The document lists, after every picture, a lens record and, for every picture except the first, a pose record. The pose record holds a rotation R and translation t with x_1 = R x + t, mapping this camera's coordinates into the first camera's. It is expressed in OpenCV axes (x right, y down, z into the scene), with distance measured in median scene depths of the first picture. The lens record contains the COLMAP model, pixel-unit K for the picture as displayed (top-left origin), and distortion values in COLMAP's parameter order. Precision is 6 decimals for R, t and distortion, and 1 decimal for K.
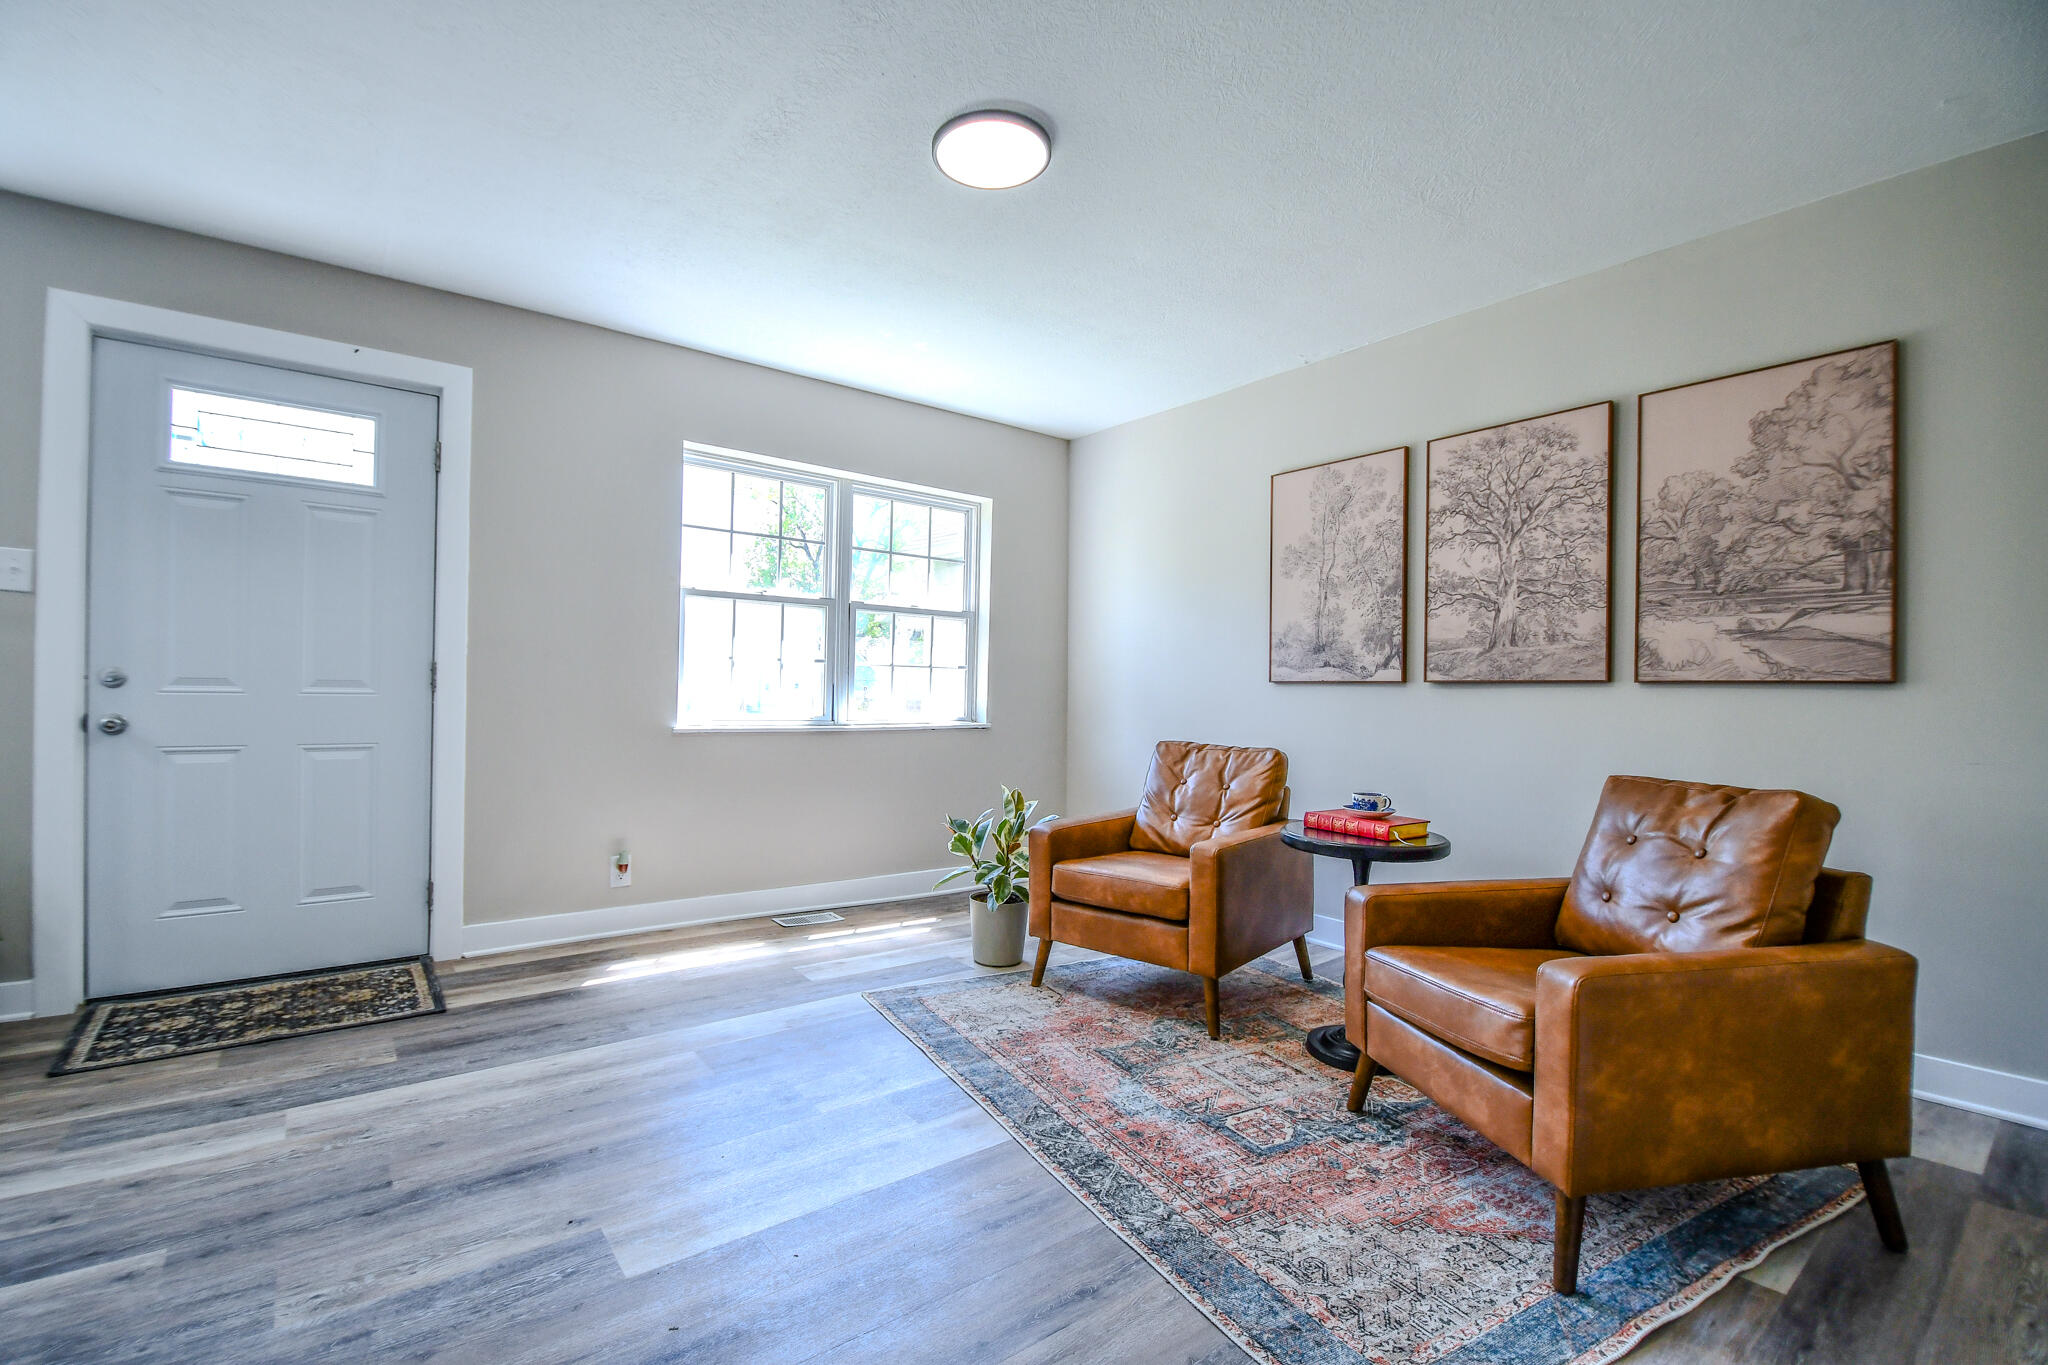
lens RADIAL K [[889.7, 0, 993.1], [0, 889.7, 692.5], [0, 0, 1]] dist [0.004308, -0.014623]
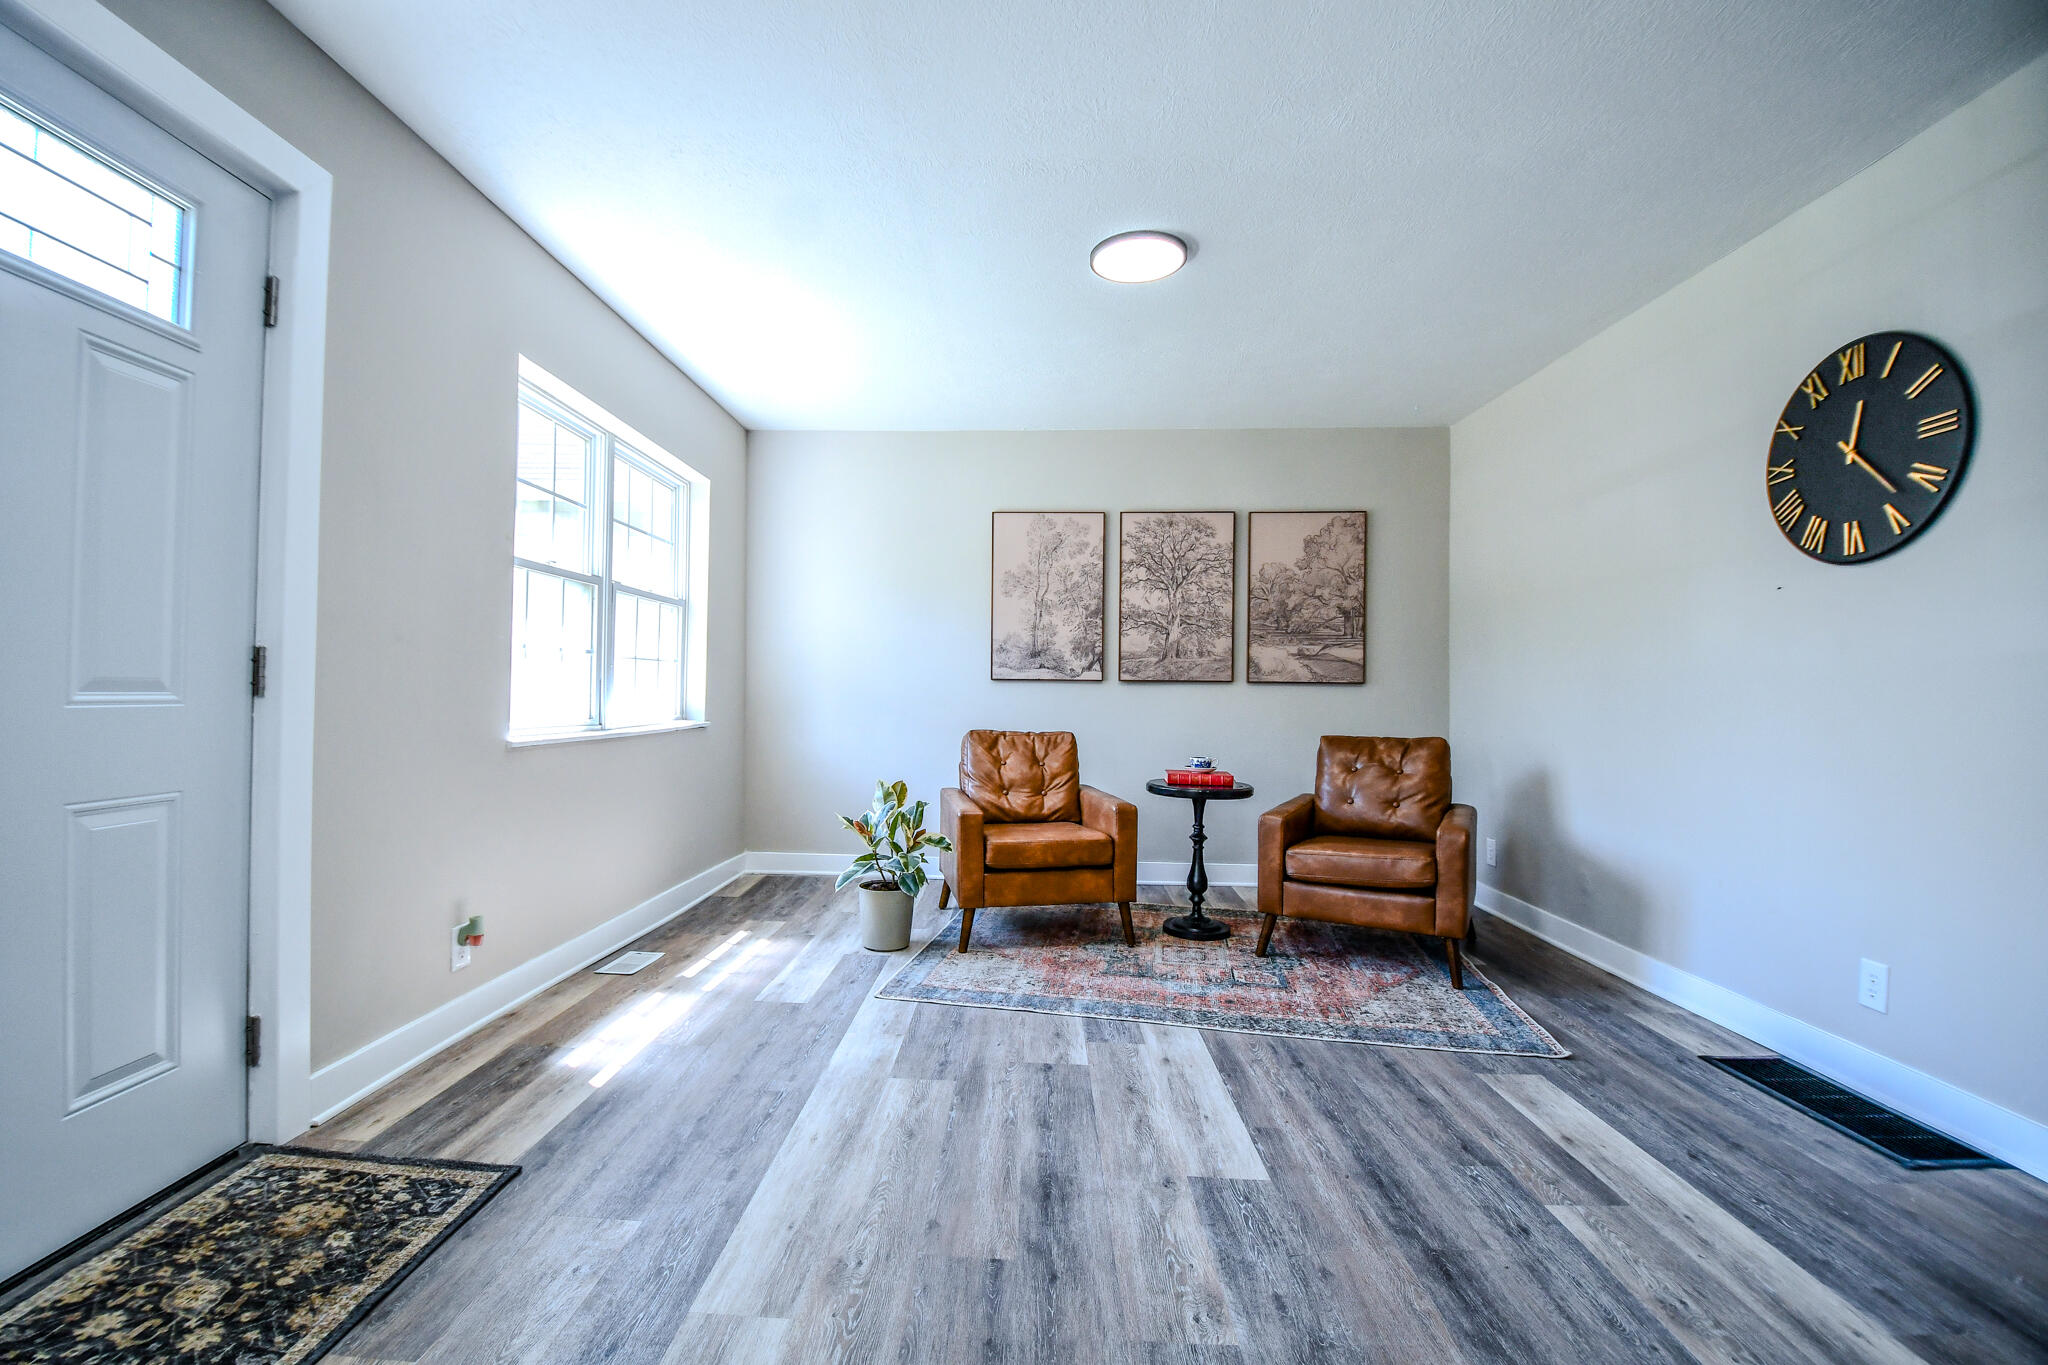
lens RADIAL K [[889.7, 0, 992.2], [0, 889.7, 694.5], [0, 0, 1]] dist [0.004308, -0.014623]
pose [[0.641400, -0.011011, 0.767127, -0.874759], [-0.000911, 0.999885, 0.015114, -0.013408], [-0.767206, -0.010392, 0.641317, 0.284804]]
